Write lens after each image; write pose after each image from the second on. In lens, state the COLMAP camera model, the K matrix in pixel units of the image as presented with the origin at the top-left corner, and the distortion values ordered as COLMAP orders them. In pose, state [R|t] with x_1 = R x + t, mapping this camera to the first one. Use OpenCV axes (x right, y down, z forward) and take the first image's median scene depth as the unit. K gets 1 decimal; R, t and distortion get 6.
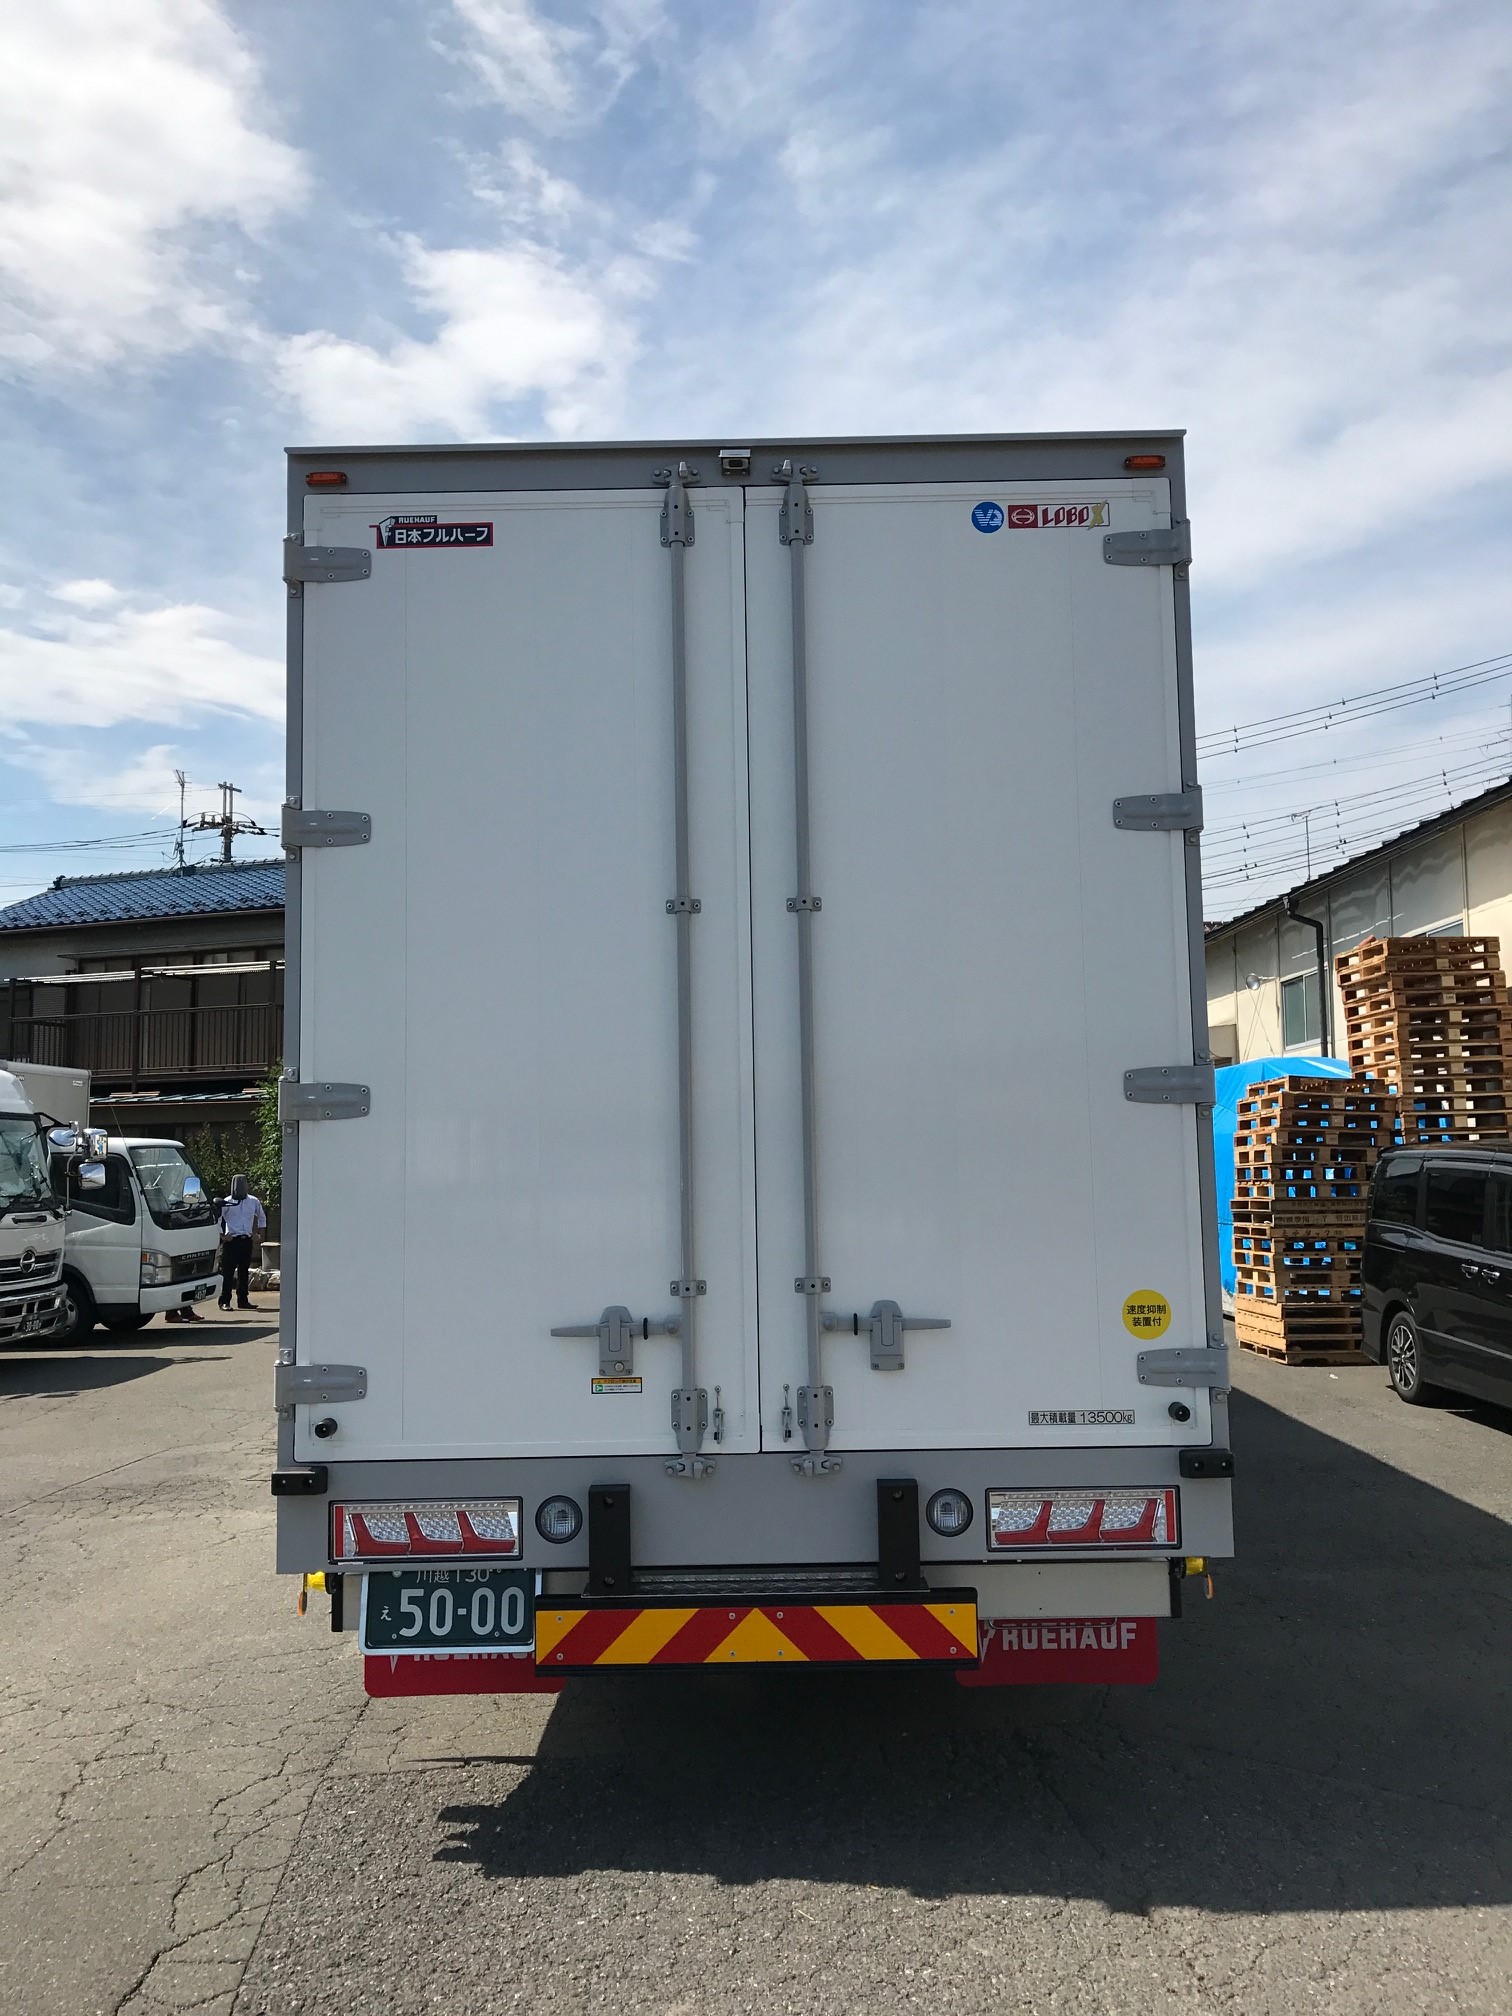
lens RADIAL K [[1667.4, 0, 764.7], [0, 1667.4, 1016.8], [0, 0, 1]] dist [0.010148, 0.000033]
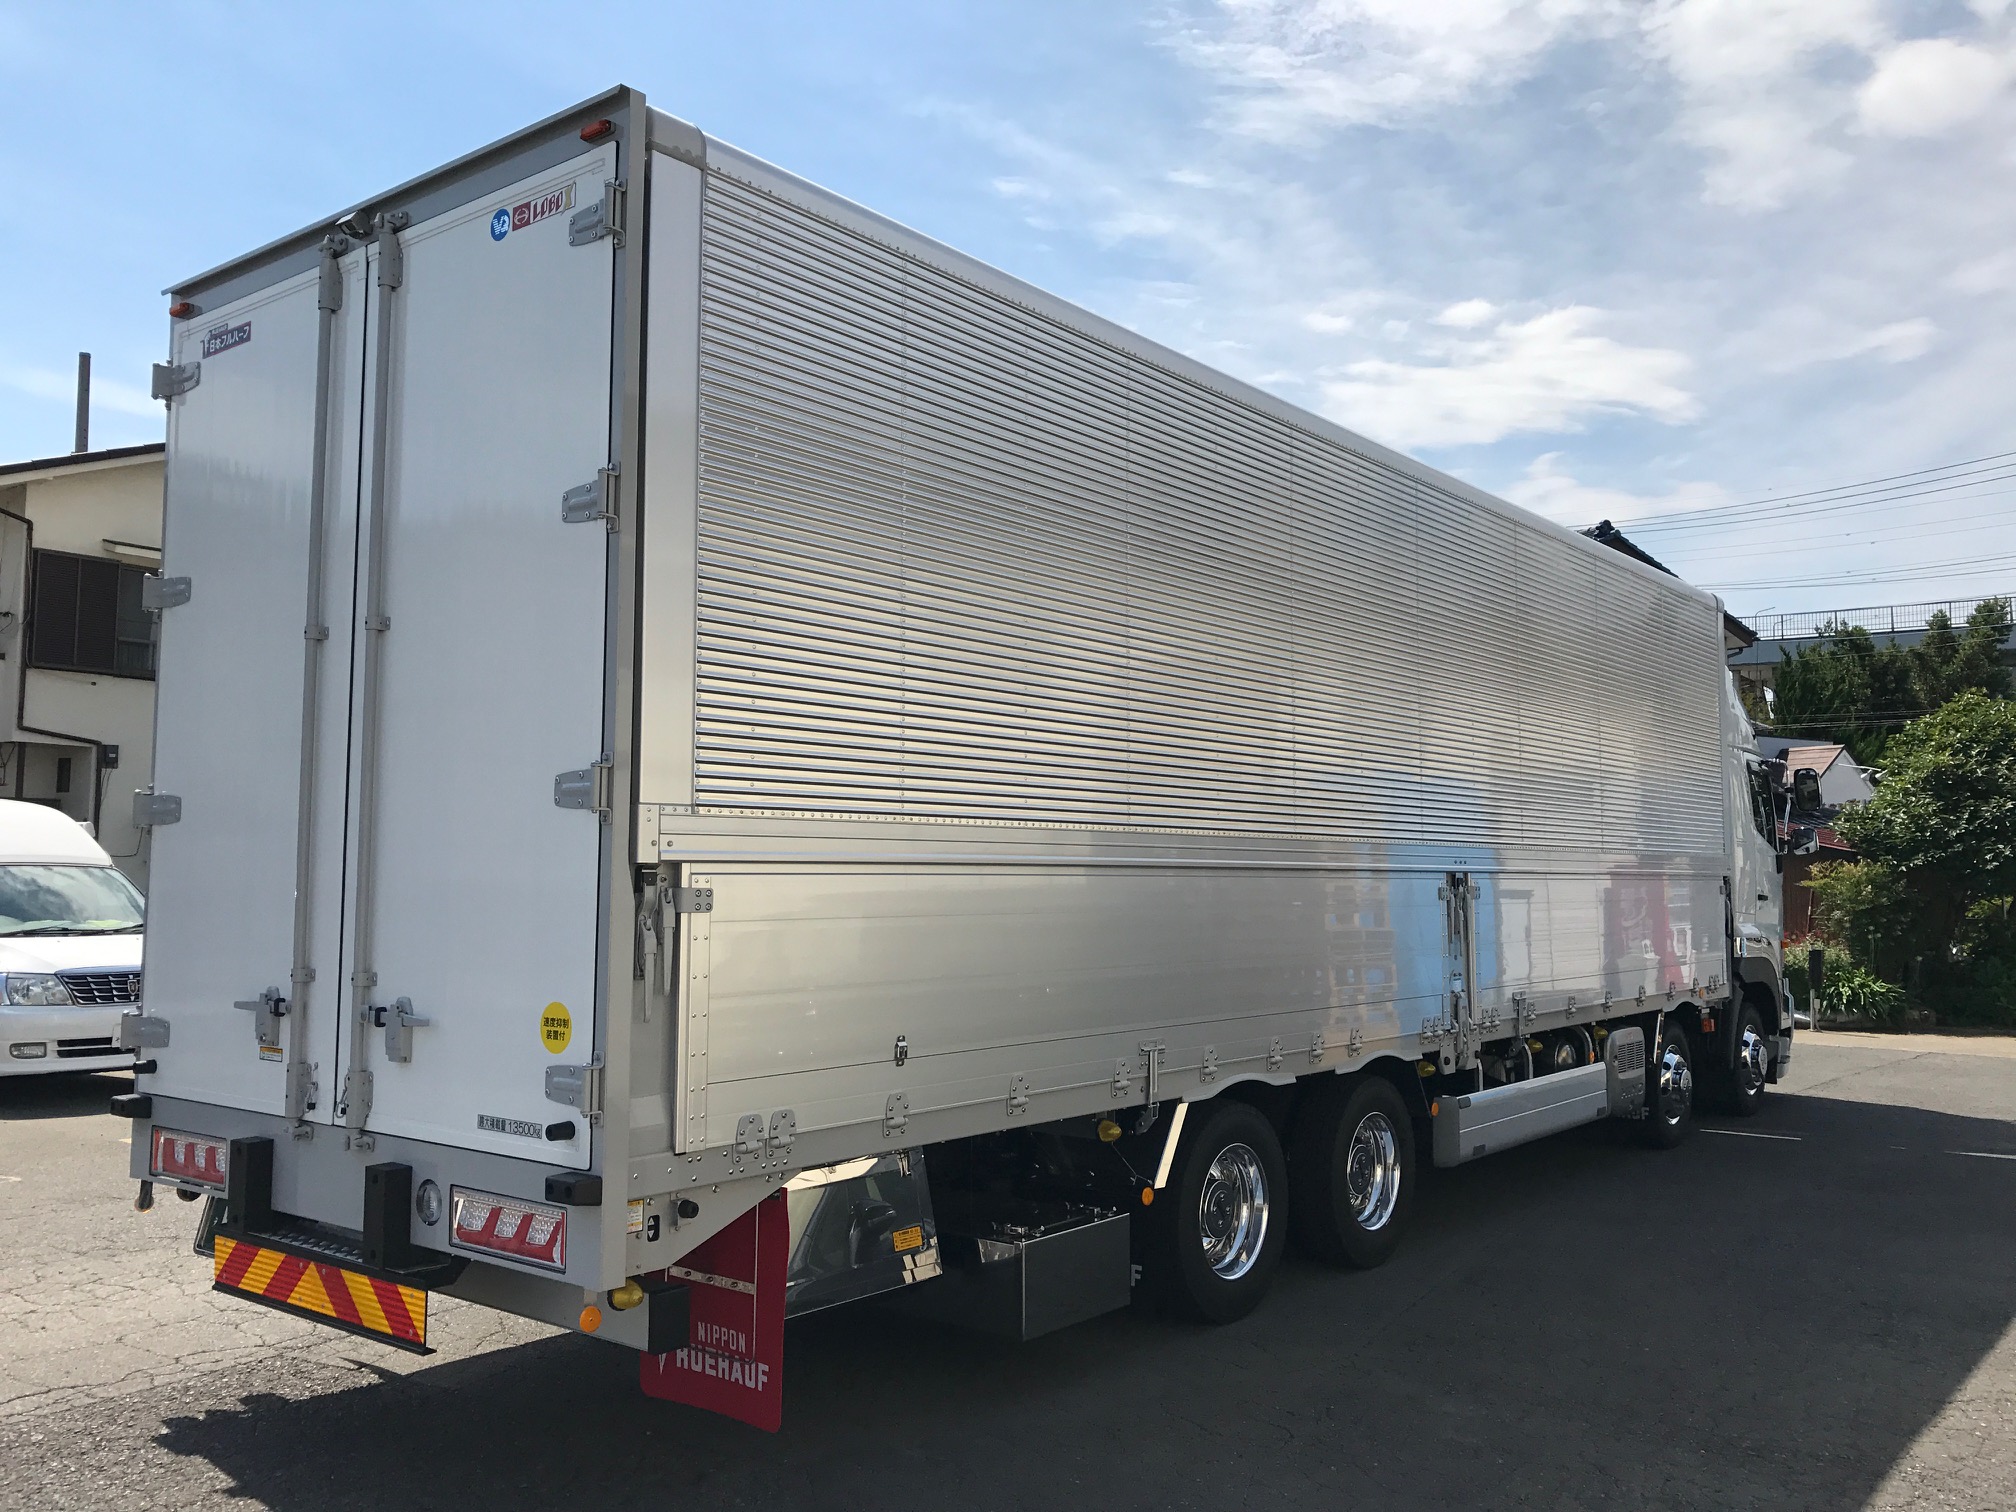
lens RADIAL K [[1667.4, 0, 1010.9], [0, 1667.4, 753.9], [0, 0, 1]] dist [0.010148, 0.000033]
pose [[0.784801, -0.023090, -0.619317, 0.988877], [0.035925, 0.999320, 0.008266, 0.021004], [0.618705, -0.028736, 0.785097, 0.393403]]
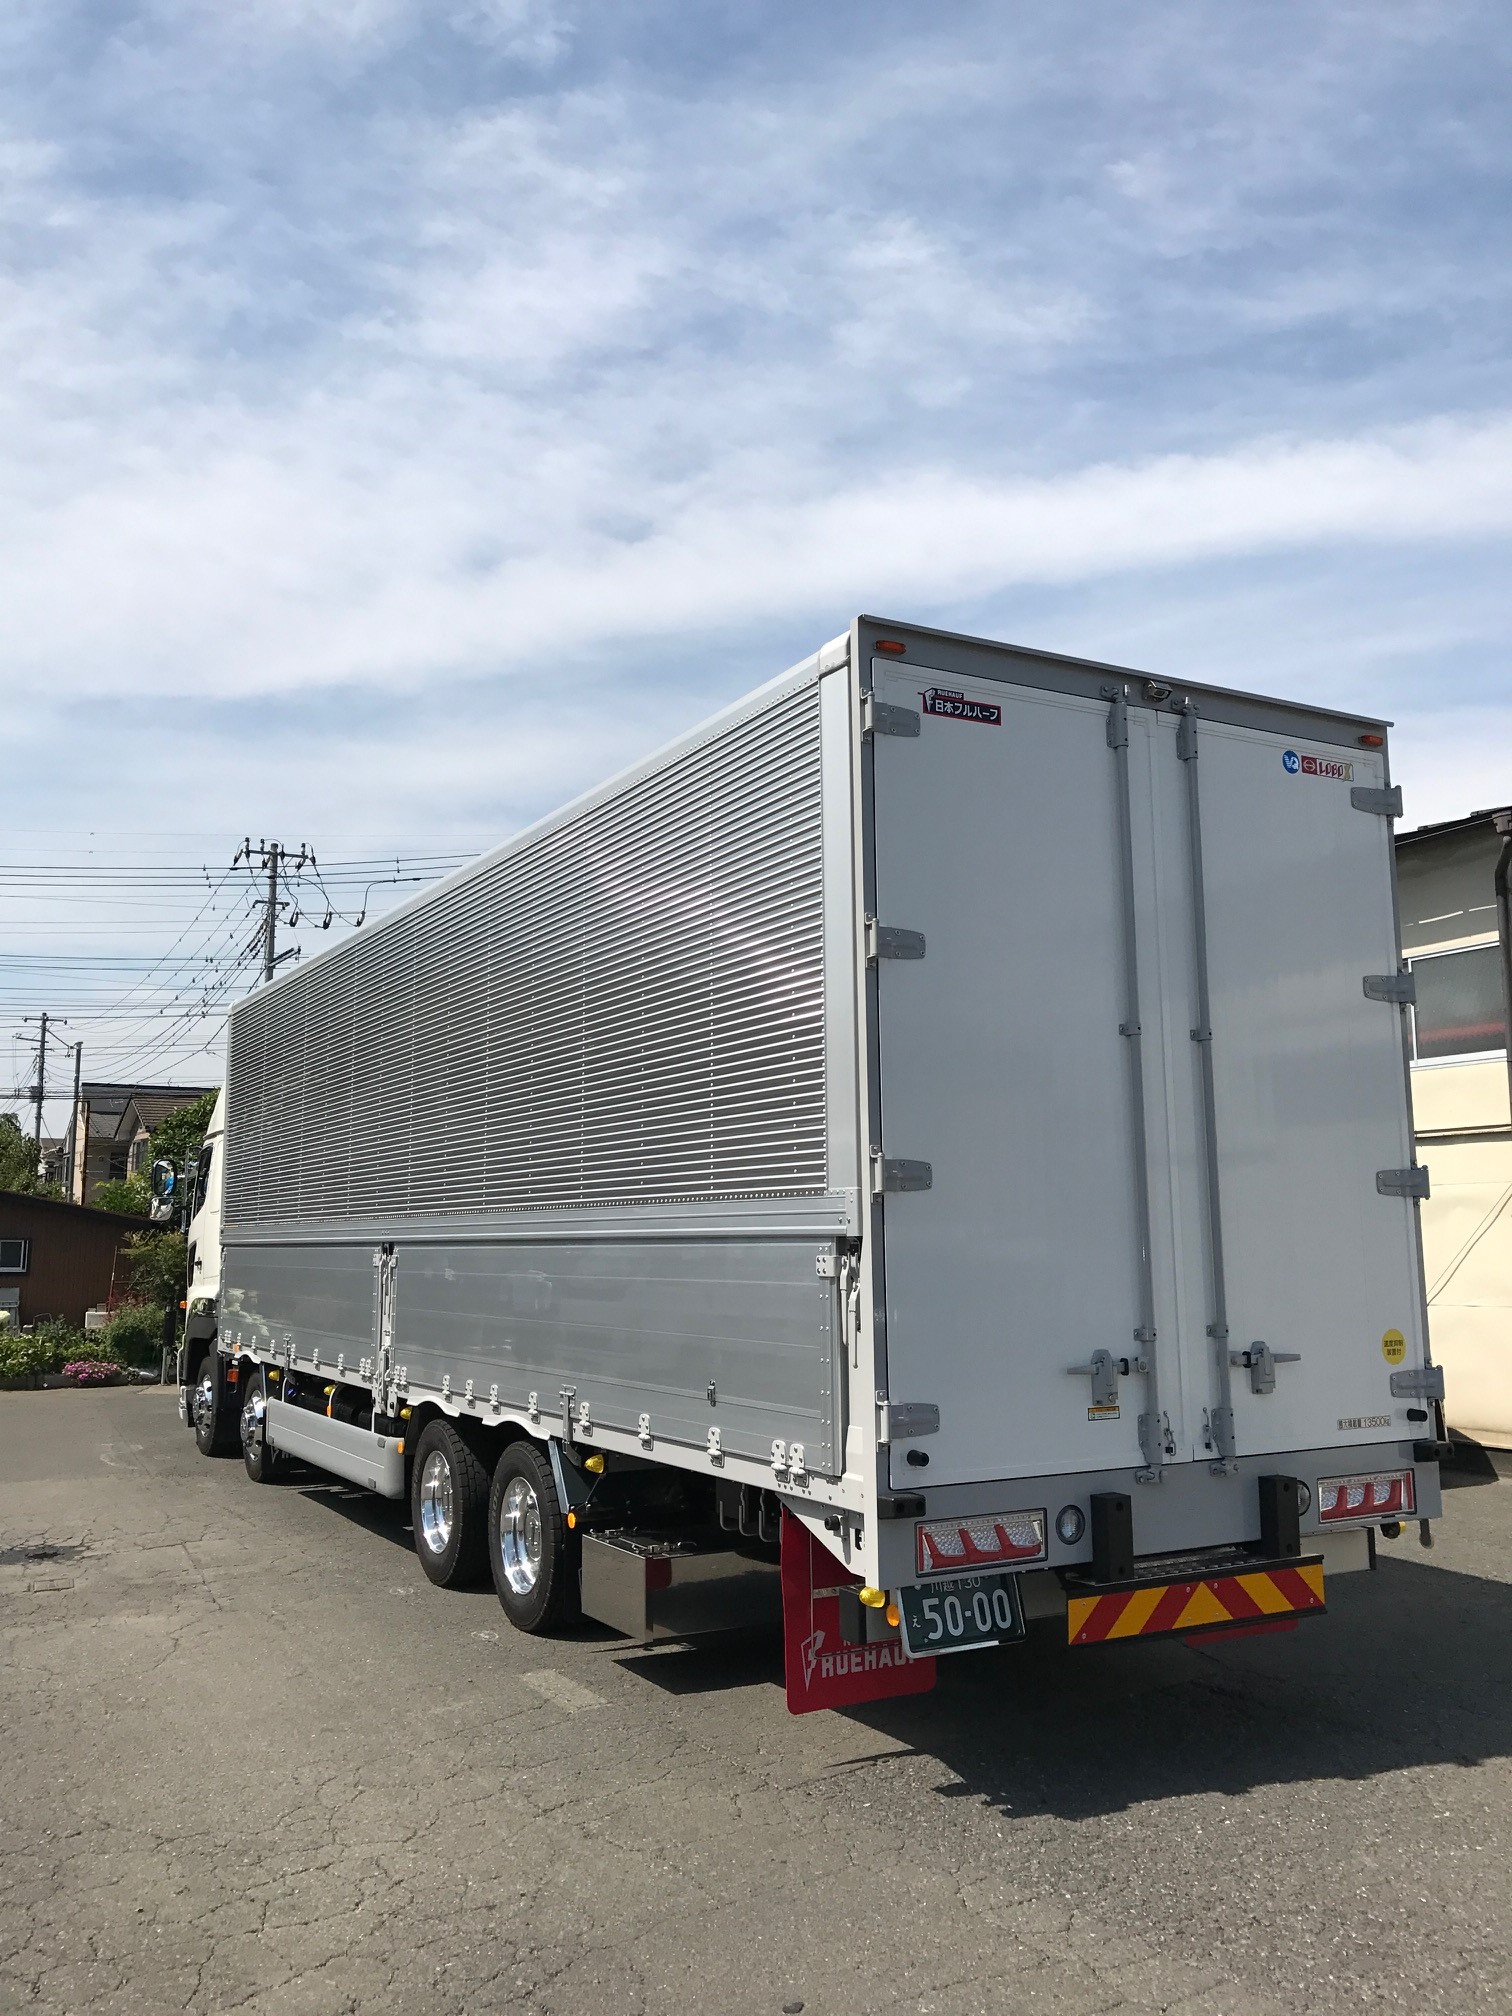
lens RADIAL K [[1667.4, 0, 755.8], [0, 1667.4, 1012.5], [0, 0, 1]] dist [0.010148, 0.000033]
pose [[0.872047, 0.075734, 0.483527, -0.895194], [-0.049360, 0.996527, -0.067062, 0.018634], [-0.486927, 0.034615, 0.872757, 0.026916]]
